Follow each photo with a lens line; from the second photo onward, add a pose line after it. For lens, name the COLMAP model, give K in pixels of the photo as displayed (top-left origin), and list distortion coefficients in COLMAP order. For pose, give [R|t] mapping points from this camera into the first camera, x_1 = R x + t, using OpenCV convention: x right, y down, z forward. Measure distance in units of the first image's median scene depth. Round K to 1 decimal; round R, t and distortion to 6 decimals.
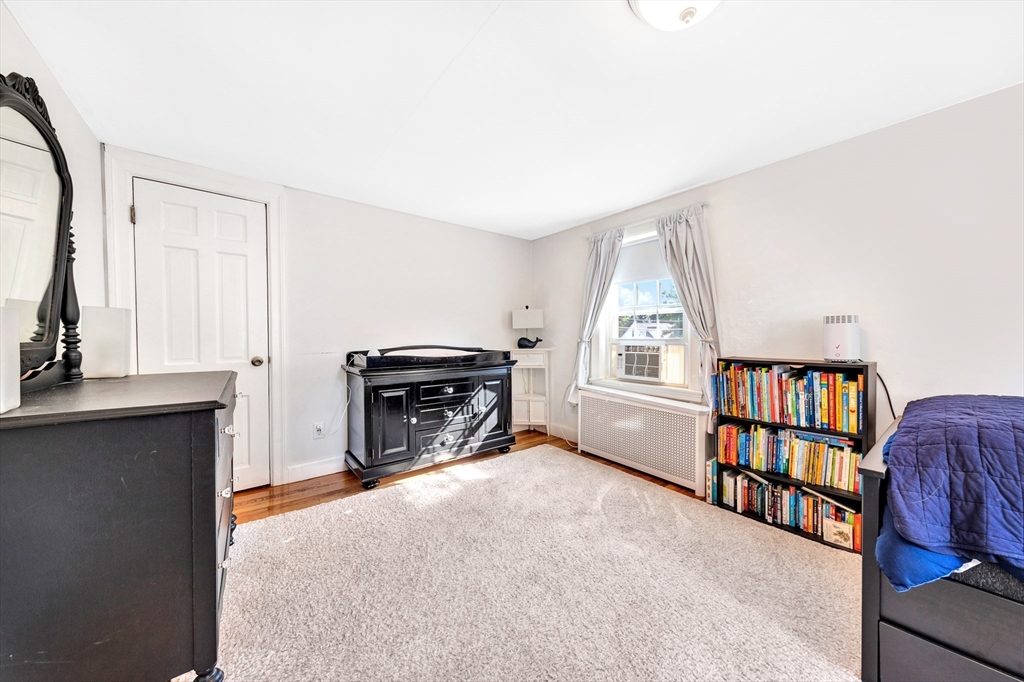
lens RADIAL K [[367.0, 0, 509.7], [0, 367.0, 340.5], [0, 0, 1]] dist [0.002925, 0.000184]
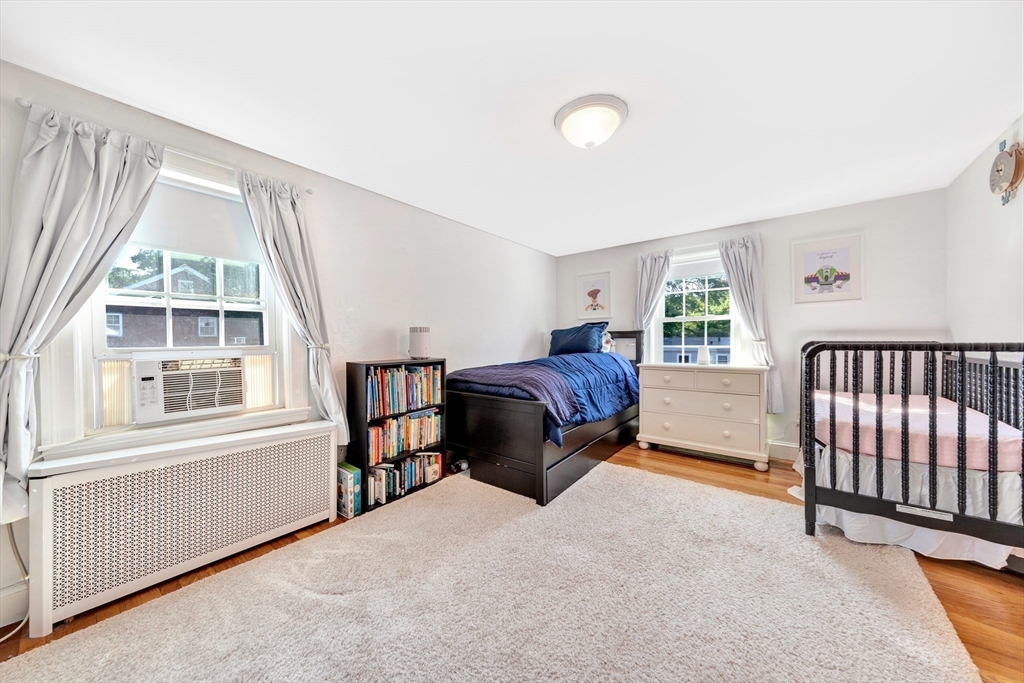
lens RADIAL K [[349.7, 0, 510.0], [0, 349.7, 342.8], [0, 0, 1]] dist [0.024795, -0.003386]
pose [[-0.260771, 0.001381, 0.965400, -0.375088], [0.025155, 0.999669, 0.005365, -0.003722], [-0.965073, 0.025684, -0.260720, 0.699780]]
